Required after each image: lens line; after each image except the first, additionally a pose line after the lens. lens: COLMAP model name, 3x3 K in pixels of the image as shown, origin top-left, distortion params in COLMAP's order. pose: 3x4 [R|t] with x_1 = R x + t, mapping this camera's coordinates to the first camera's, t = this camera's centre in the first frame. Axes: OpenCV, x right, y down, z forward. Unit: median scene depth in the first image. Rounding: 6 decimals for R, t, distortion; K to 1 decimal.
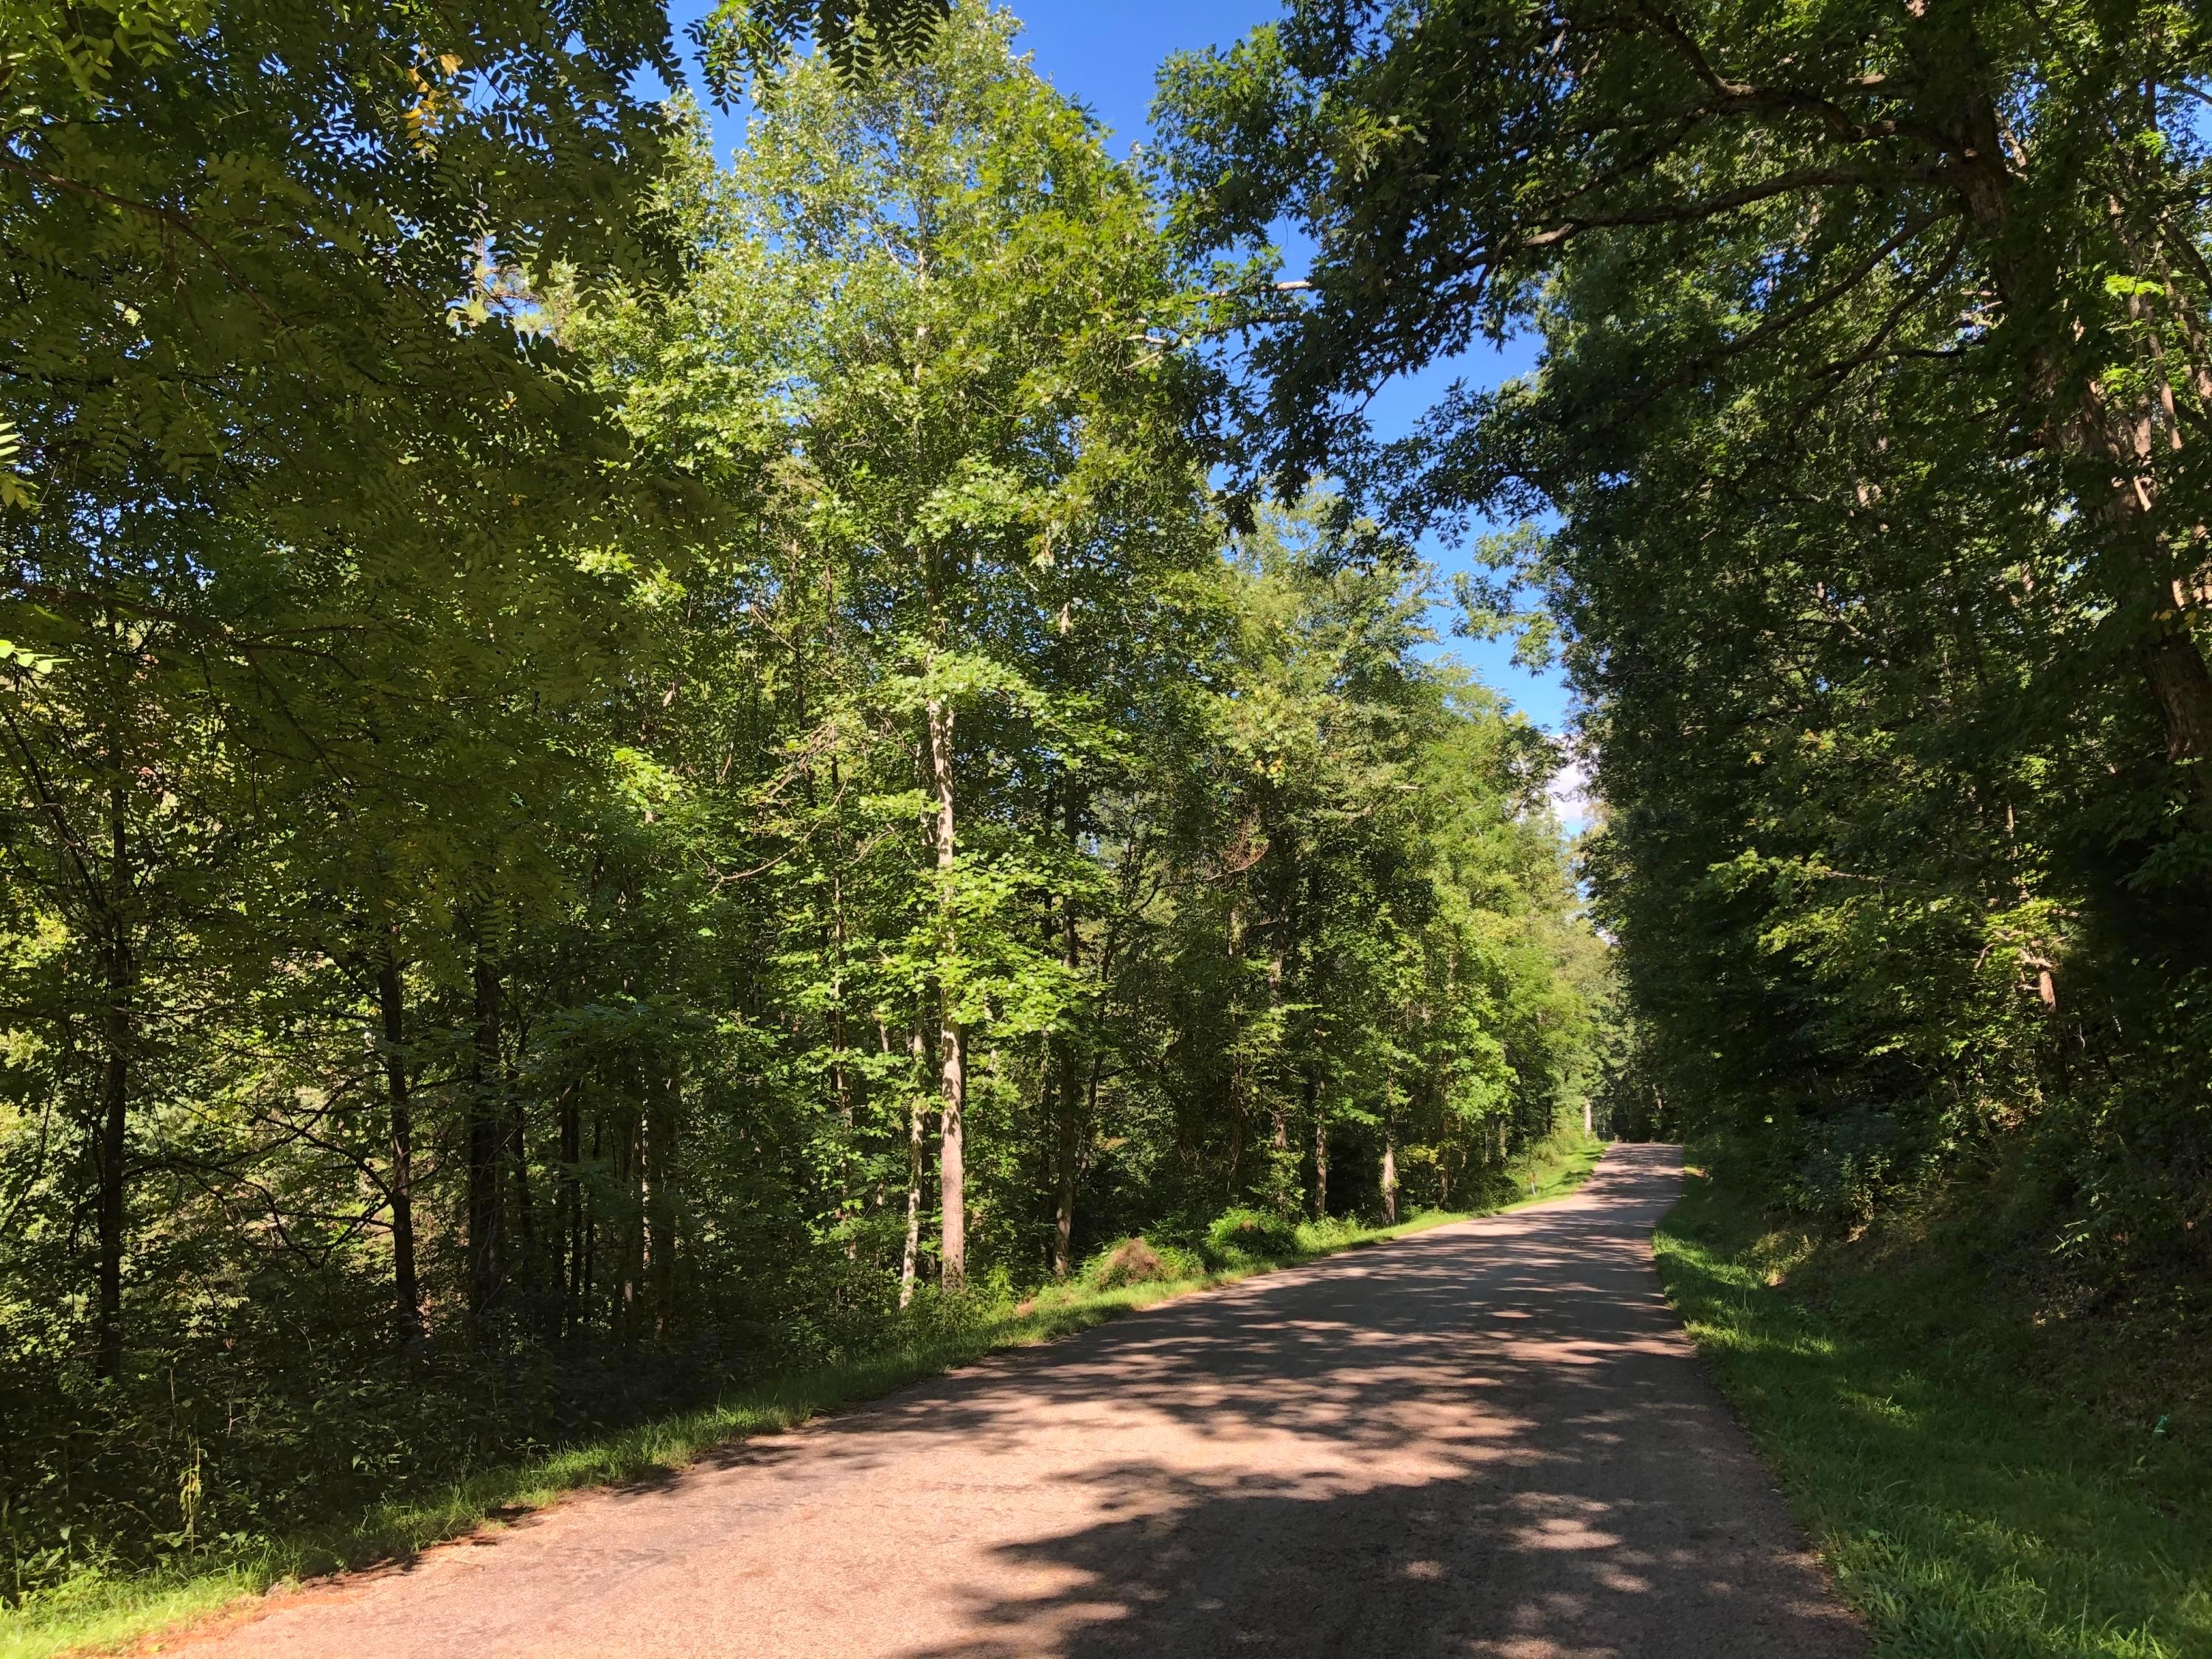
lens RADIAL K [[1813.3, 0, 1101.7], [0, 1813.3, 830.2], [0, 0, 1]] dist [0.051464, -0.061449]
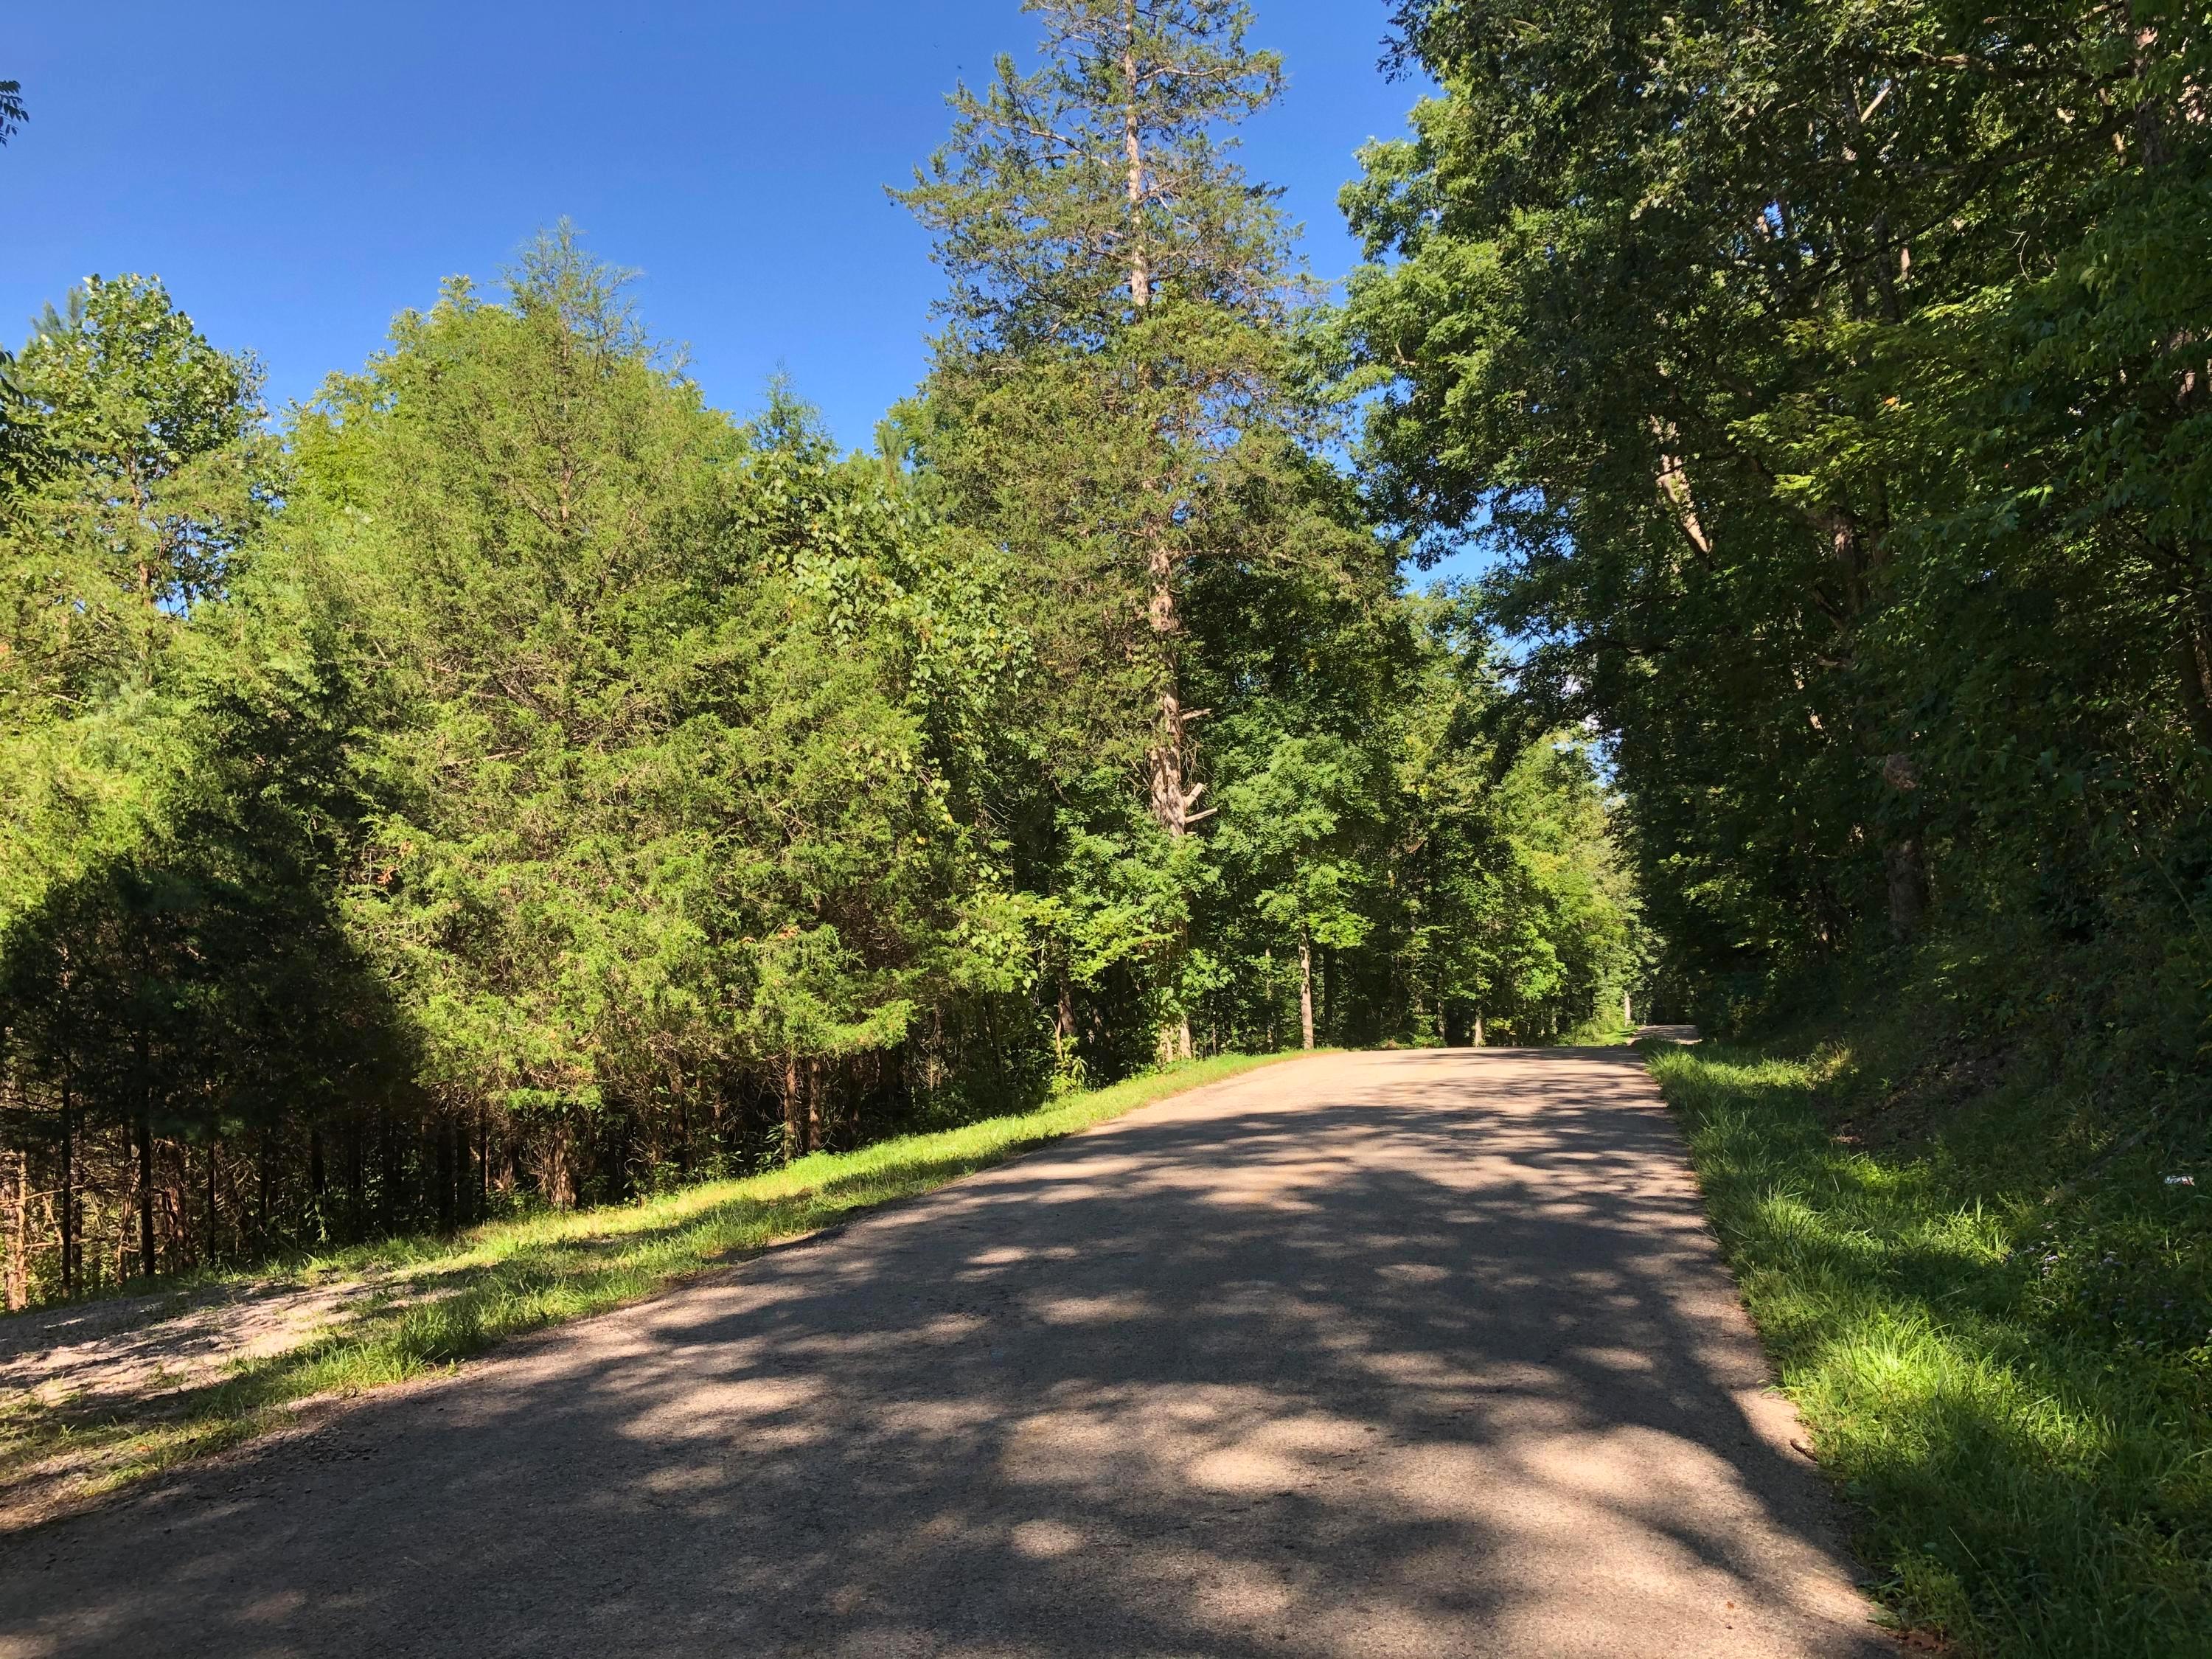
lens RADIAL K [[1813.3, 0, 1106.2], [0, 1813.3, 826.9], [0, 0, 1]] dist [0.051464, -0.061449]
pose [[0.999512, -0.023289, -0.020839, -0.100179], [0.024241, 0.998618, 0.046637, -0.051119], [0.019724, -0.047120, 0.998695, -0.428997]]
